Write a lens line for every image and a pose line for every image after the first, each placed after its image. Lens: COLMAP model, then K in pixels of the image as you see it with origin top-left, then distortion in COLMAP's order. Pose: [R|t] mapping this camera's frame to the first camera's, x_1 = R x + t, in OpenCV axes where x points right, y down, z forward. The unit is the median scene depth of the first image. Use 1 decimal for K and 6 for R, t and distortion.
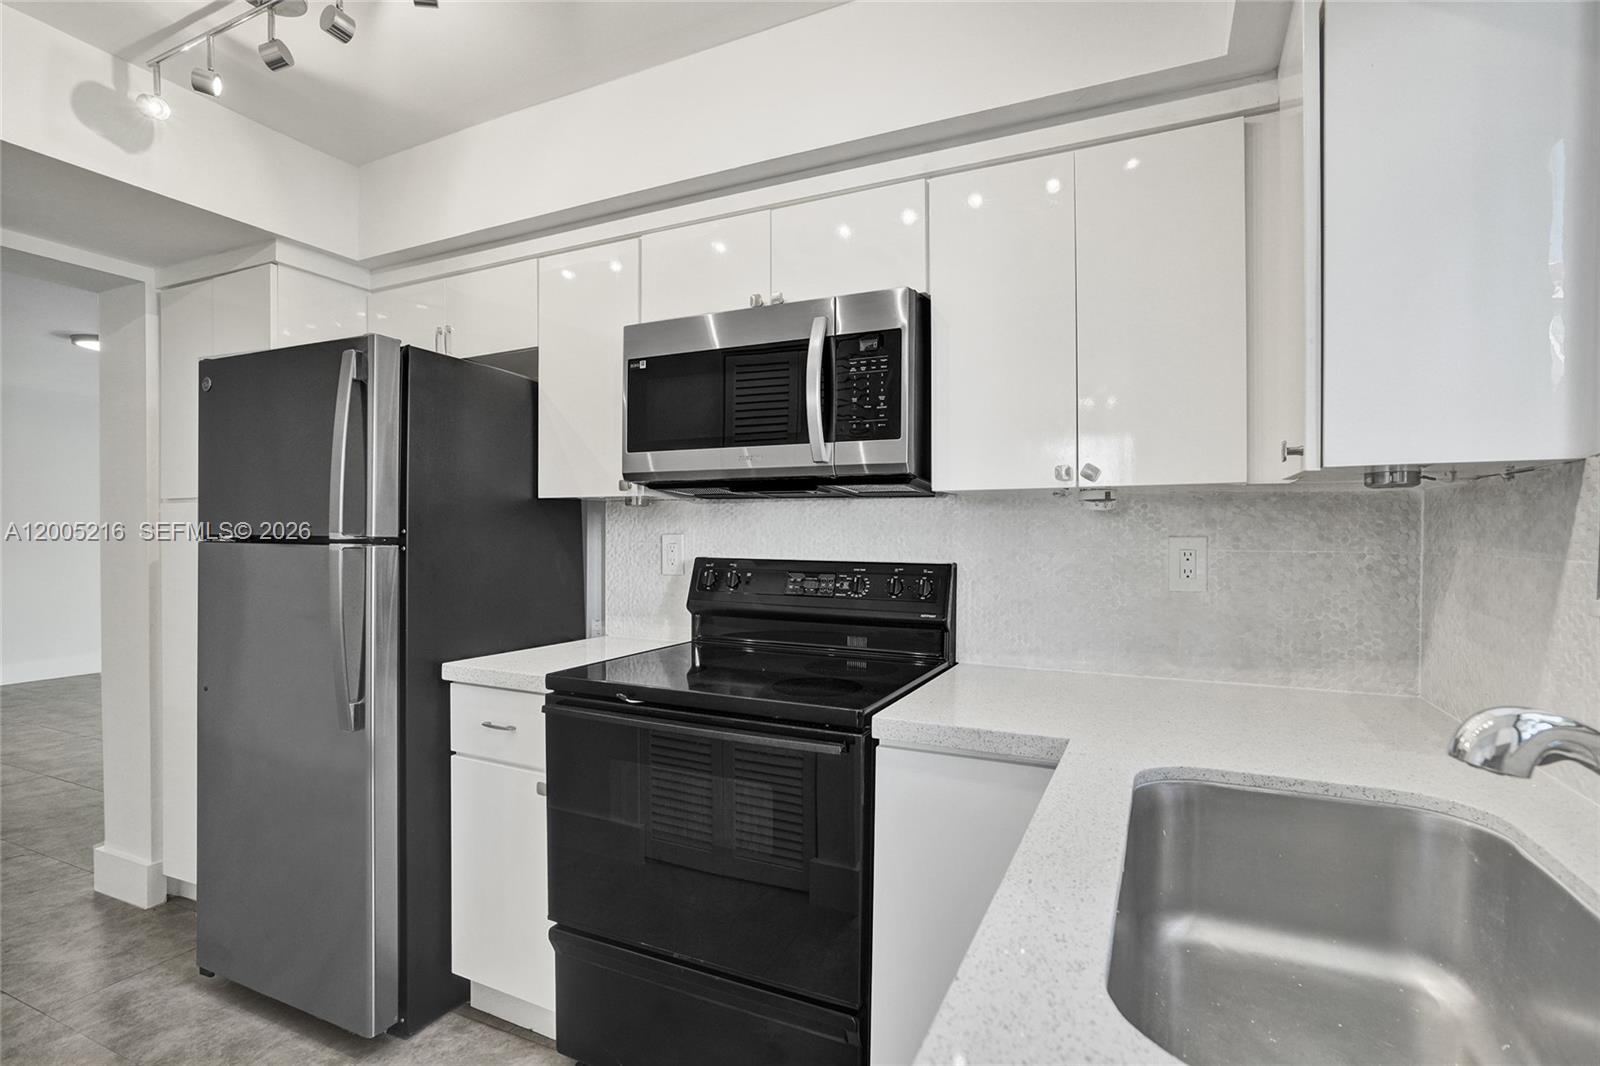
lens RADIAL K [[763.5, 0, 803.9], [0, 763.5, 531.9], [0, 0, 1]] dist [-0.006407, -0.000423]
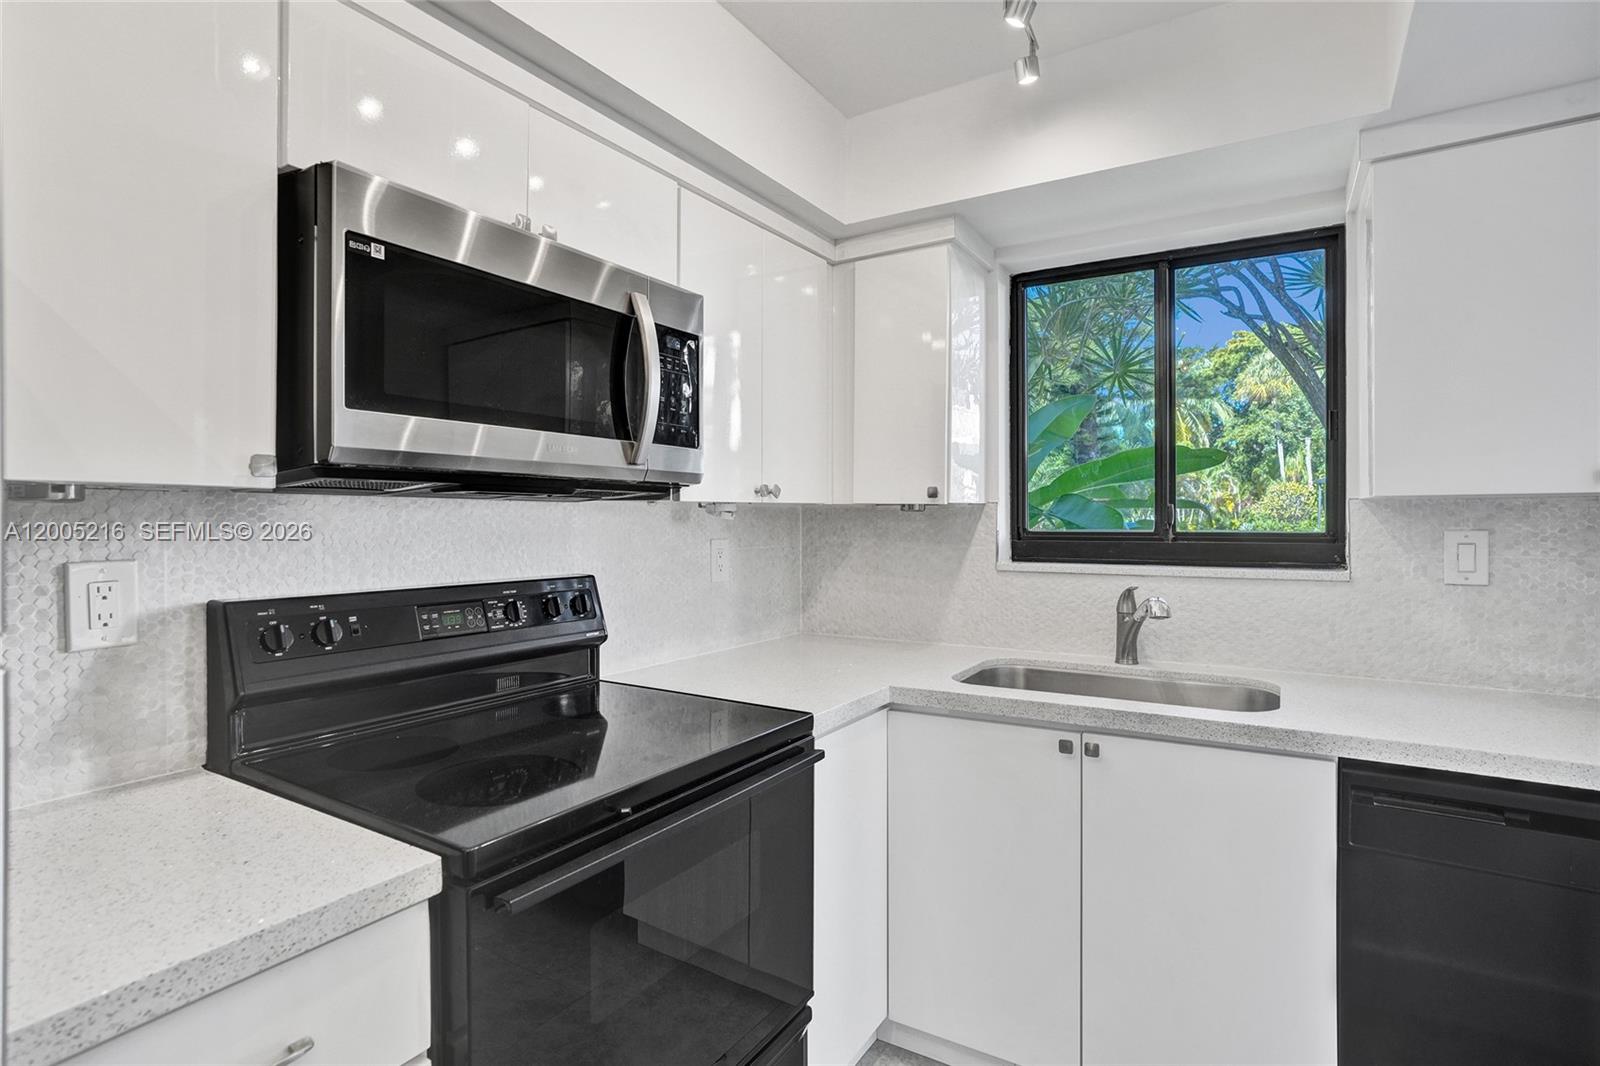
lens RADIAL K [[805.1, 0, 801.6], [0, 805.1, 525.7], [0, 0, 1]] dist [0.003596, 0.000393]
pose [[0.119466, -0.011377, 0.992773, -0.719215], [0.004938, 0.999929, 0.010865, -0.026519], [-0.992826, 0.003604, 0.119514, 0.602163]]
